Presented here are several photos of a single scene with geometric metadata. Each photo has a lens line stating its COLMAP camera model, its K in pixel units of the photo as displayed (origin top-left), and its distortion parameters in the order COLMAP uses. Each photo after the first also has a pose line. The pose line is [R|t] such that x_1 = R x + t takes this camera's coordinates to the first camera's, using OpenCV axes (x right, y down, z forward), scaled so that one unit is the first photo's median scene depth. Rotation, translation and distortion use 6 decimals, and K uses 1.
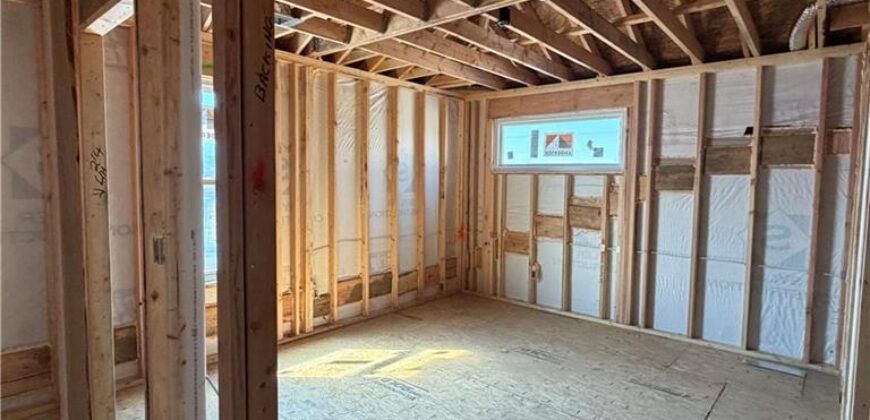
lens RADIAL K [[465.5, 0, 428.7], [0, 465.5, 212.1], [0, 0, 1]] dist [0.001833, 0.000550]
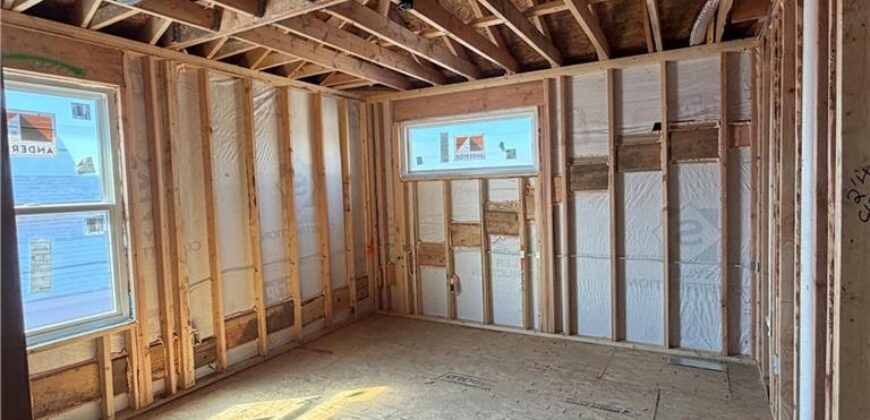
lens RADIAL K [[465.5, 0, 429.4], [0, 465.5, 208.4], [0, 0, 1]] dist [0.001833, 0.000550]
pose [[0.978441, -0.058235, 0.198146, 0.008421], [0.062889, 0.997871, -0.017270, -0.013523], [-0.196718, 0.029359, 0.980020, 0.122319]]
